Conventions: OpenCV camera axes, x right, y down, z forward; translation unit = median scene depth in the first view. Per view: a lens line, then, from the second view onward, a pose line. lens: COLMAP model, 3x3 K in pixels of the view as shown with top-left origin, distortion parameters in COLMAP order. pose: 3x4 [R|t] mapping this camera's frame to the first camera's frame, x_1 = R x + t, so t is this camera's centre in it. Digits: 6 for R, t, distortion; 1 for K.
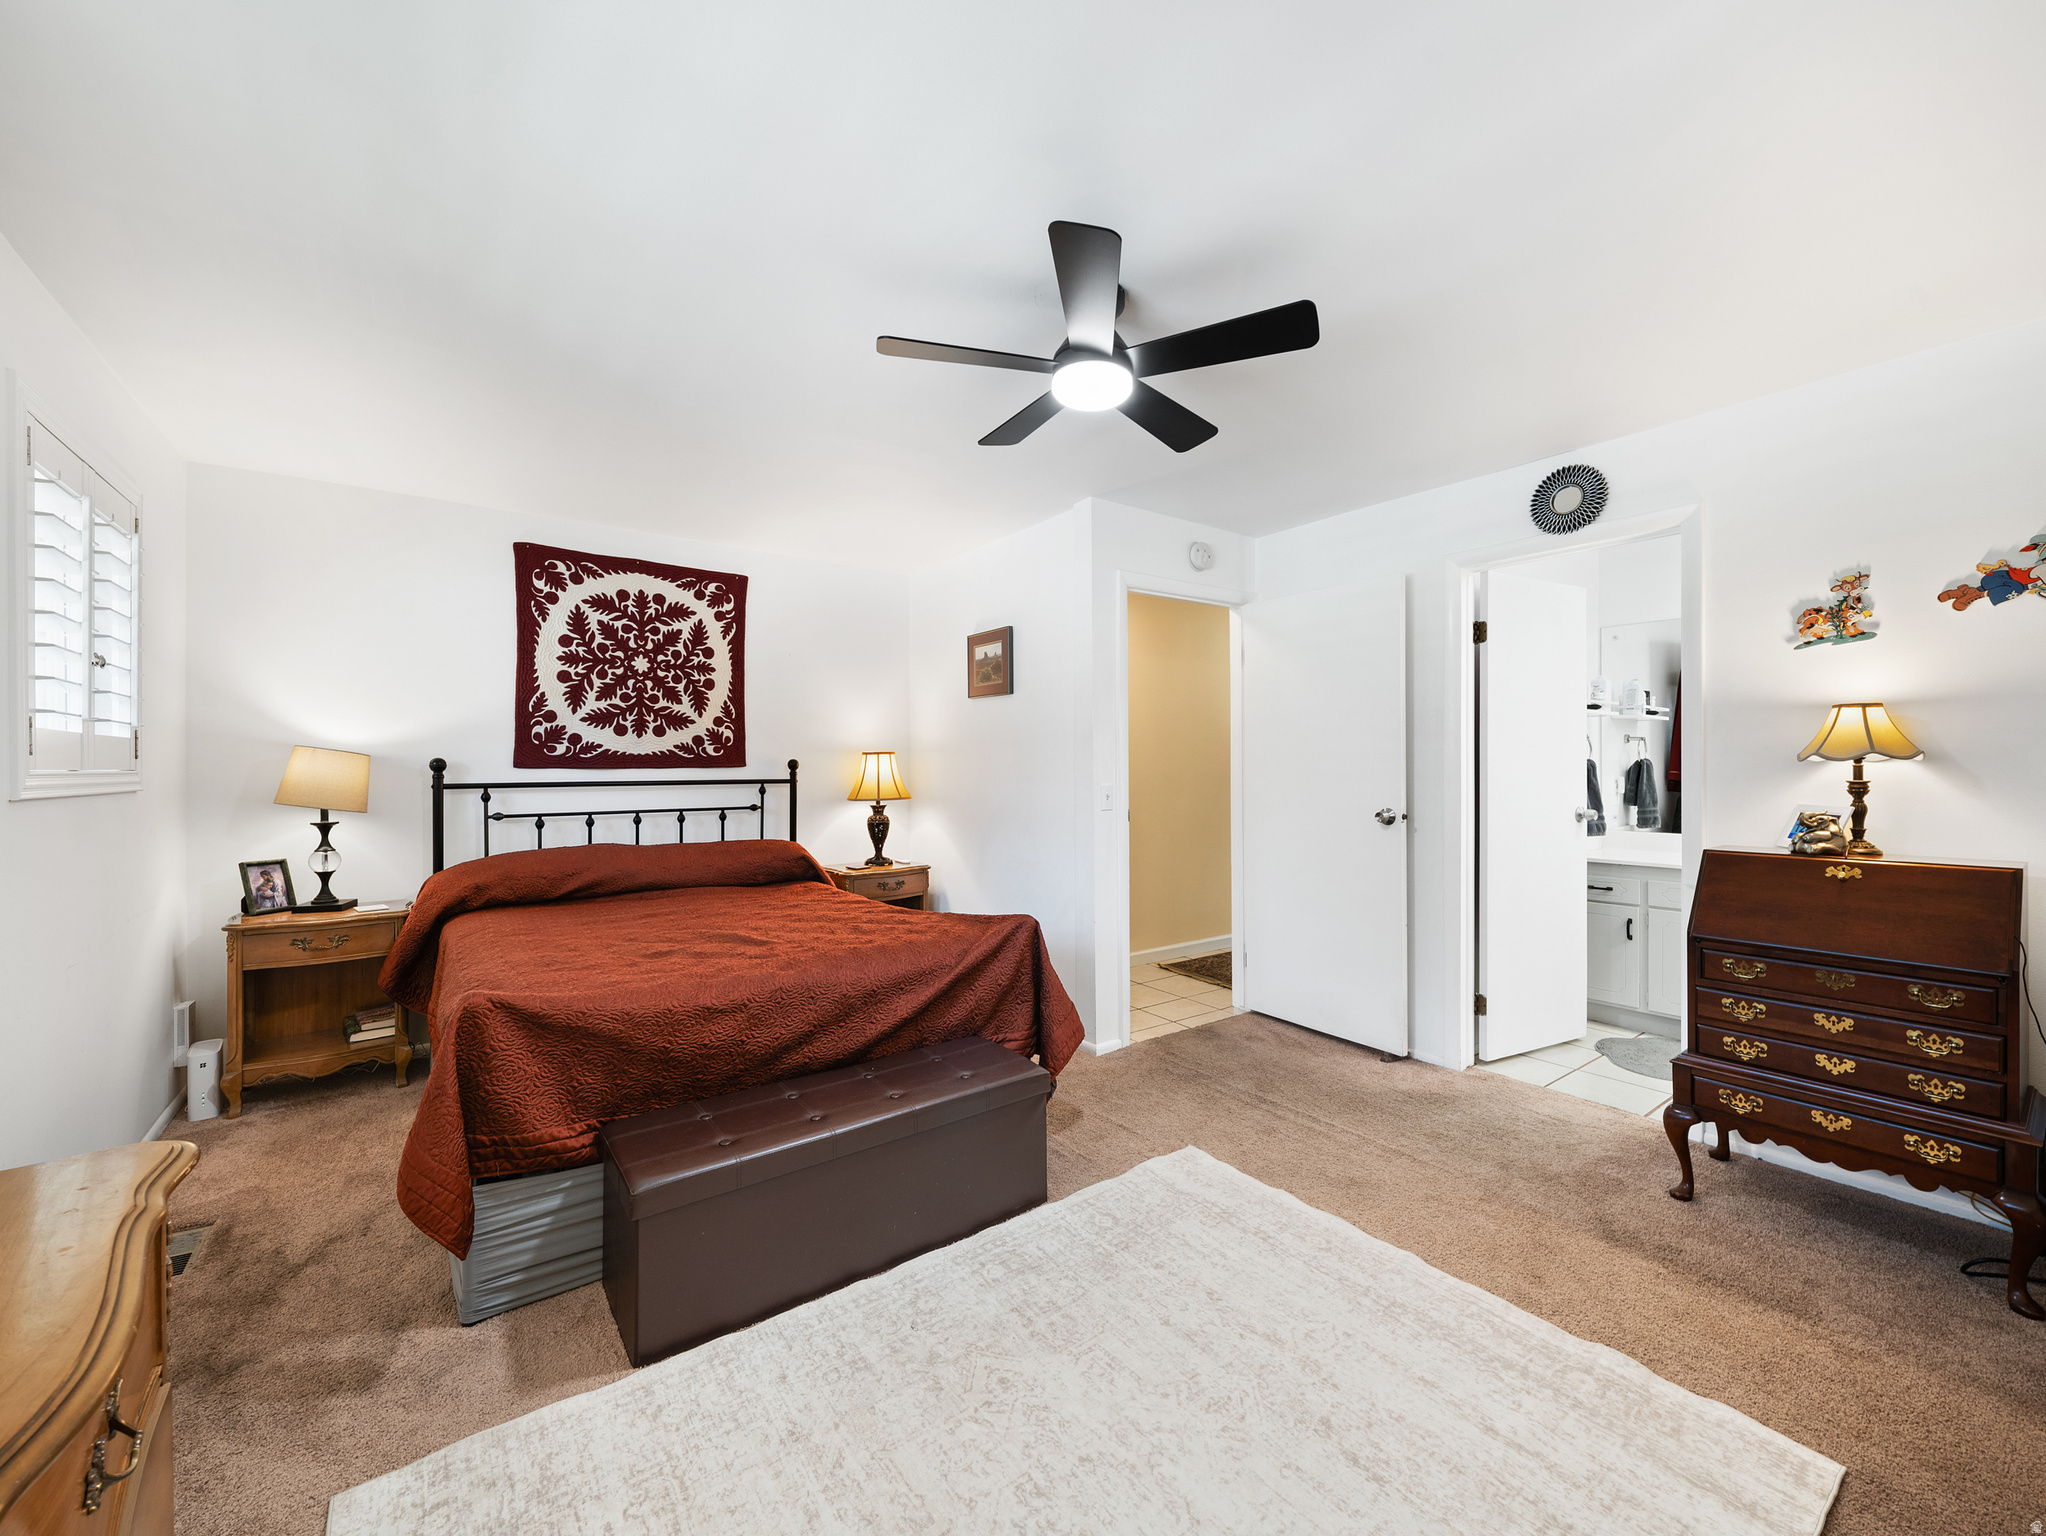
lens RADIAL K [[805.6, 0, 1025.3], [0, 805.6, 760.7], [0, 0, 1]] dist [0.007006, -0.005608]
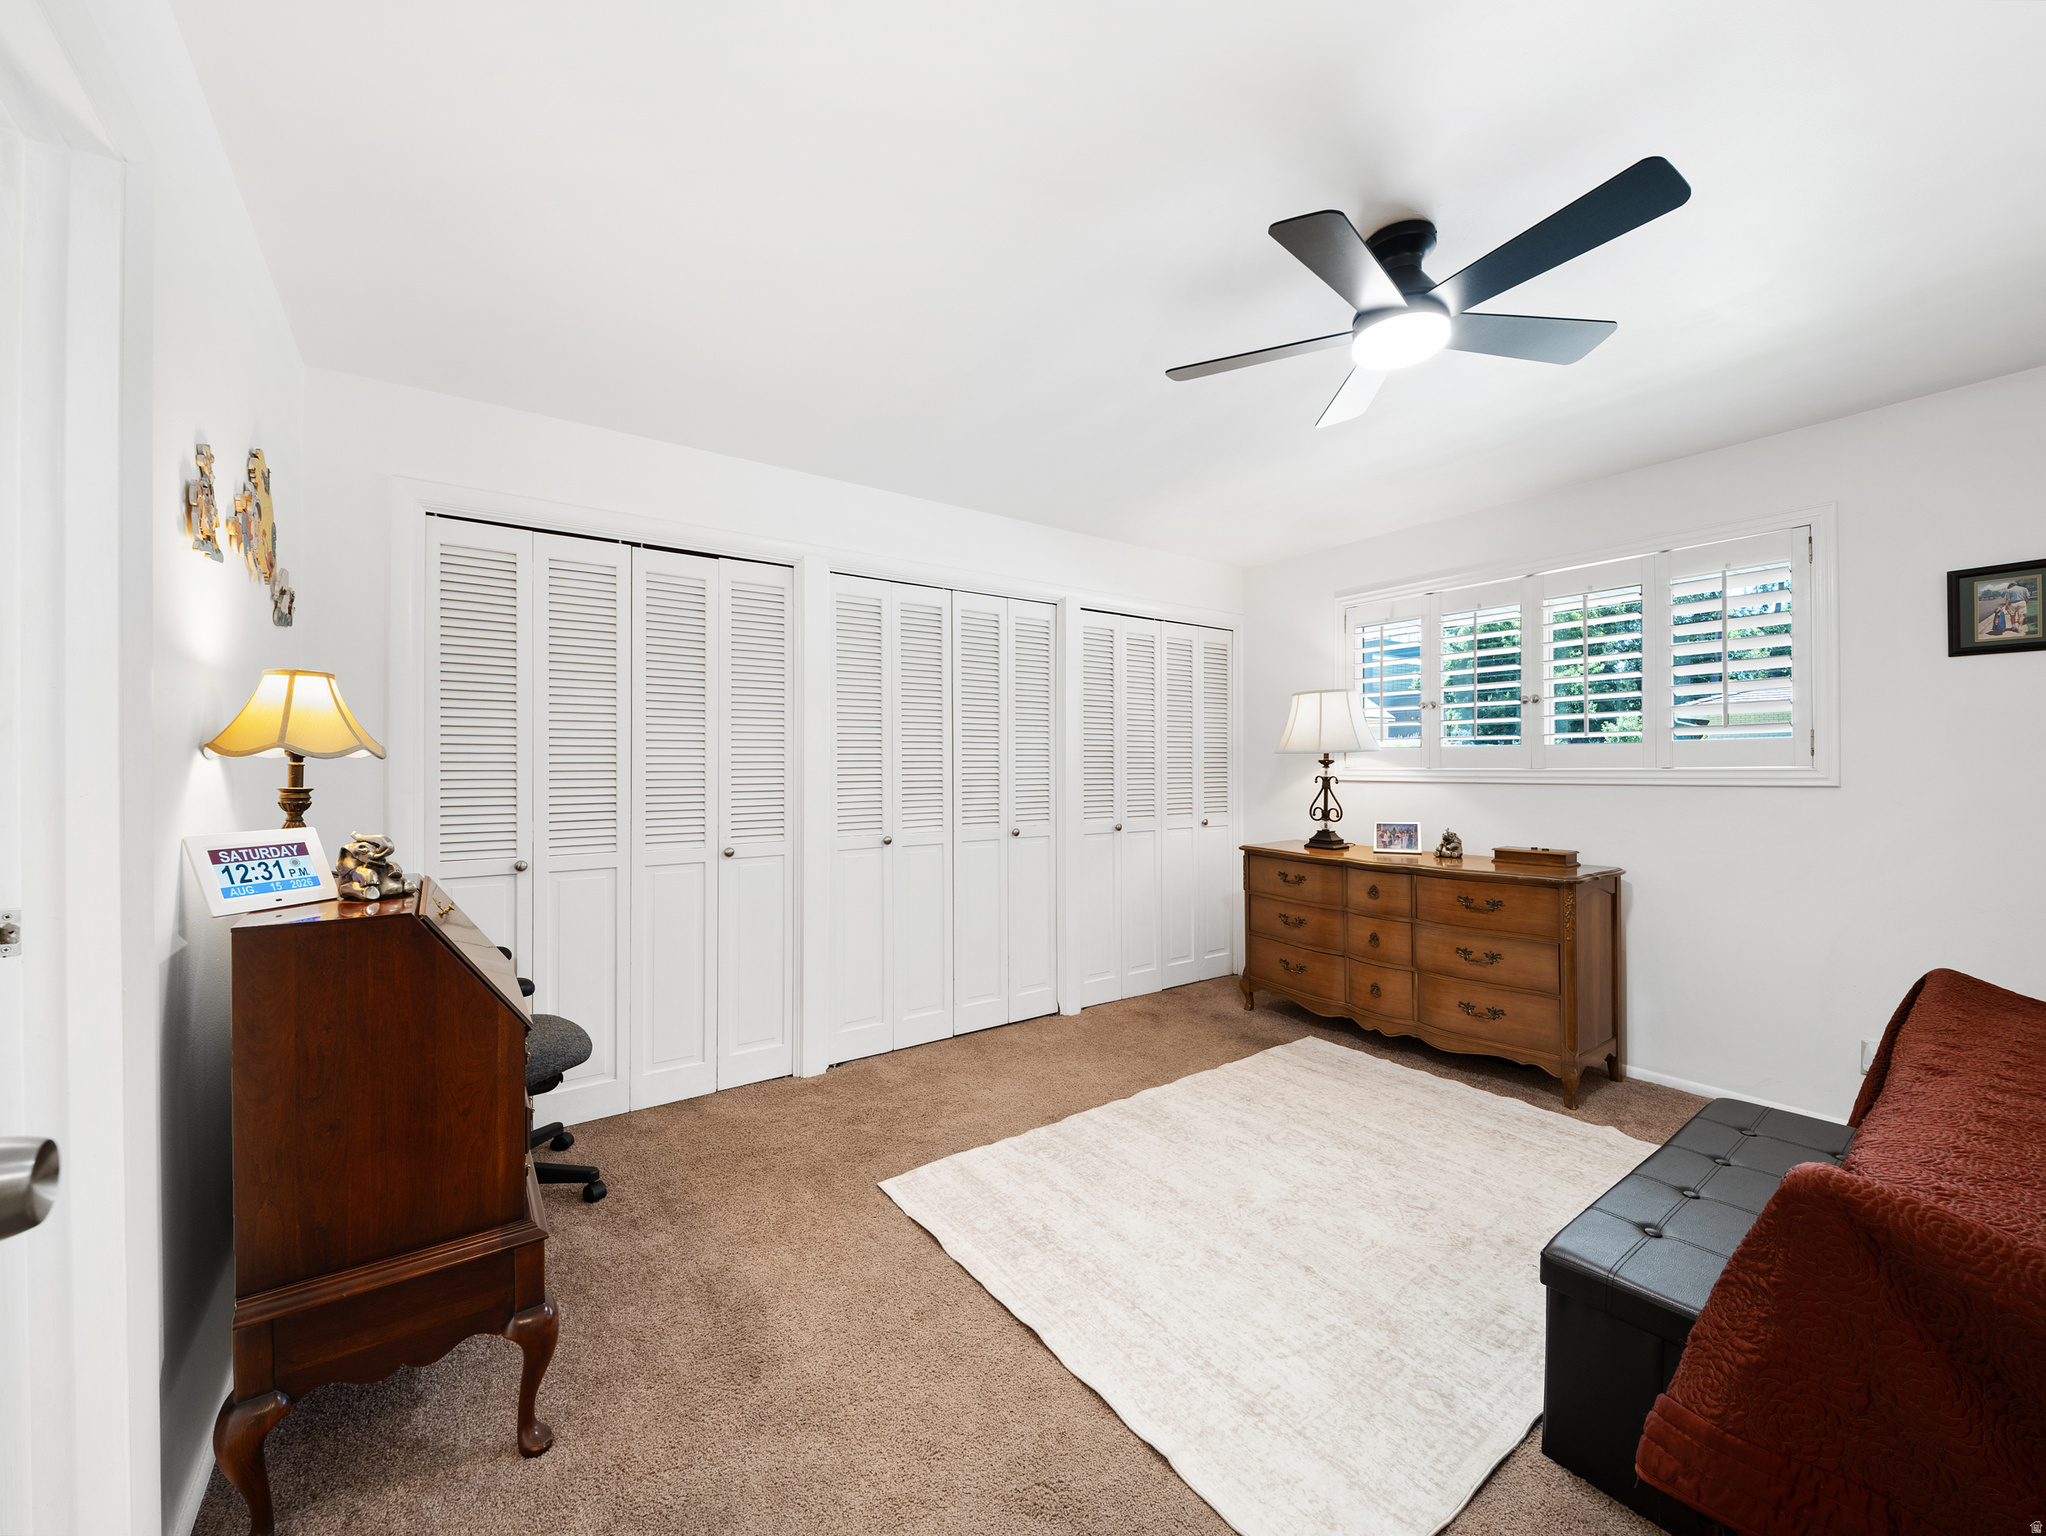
lens RADIAL K [[805.6, 0, 1017.5], [0, 805.6, 773.4], [0, 0, 1]] dist [0.007006, -0.005608]
pose [[-0.999886, 0.004139, 0.014487, 0.530317], [0.004066, 0.999979, -0.005082, 0.023130], [-0.014508, -0.005022, -0.999882, 2.028717]]
